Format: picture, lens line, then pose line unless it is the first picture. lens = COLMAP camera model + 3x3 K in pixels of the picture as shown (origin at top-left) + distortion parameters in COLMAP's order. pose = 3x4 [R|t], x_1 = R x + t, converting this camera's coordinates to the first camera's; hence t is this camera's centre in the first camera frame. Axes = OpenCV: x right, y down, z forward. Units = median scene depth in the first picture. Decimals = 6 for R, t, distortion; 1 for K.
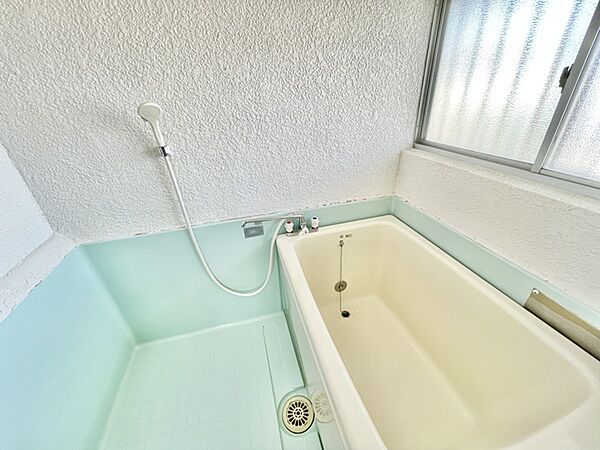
lens RADIAL K [[242.8, 0, 307.0], [0, 242.8, 224.3], [0, 0, 1]] dist [-0.000181, 0.000243]
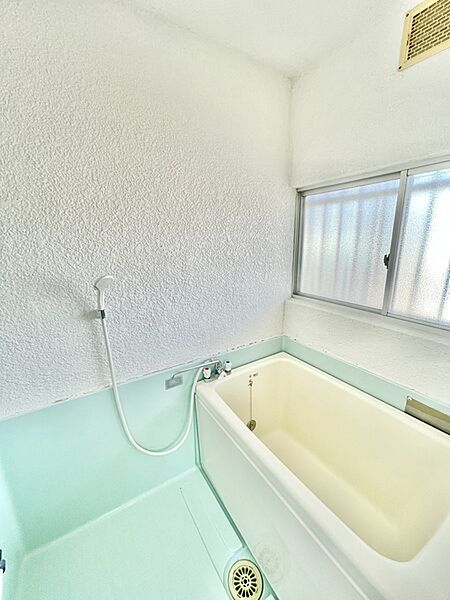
lens RADIAL K [[242.8, 0, 223.0], [0, 242.8, 295.9], [0, 0, 1]] dist [-0.000181, 0.000243]
pose [[0.960666, -0.037110, 0.275217, -0.311316], [0.110463, 0.960320, -0.256091, -0.036852], [-0.254793, 0.276420, 0.926646, -0.128039]]
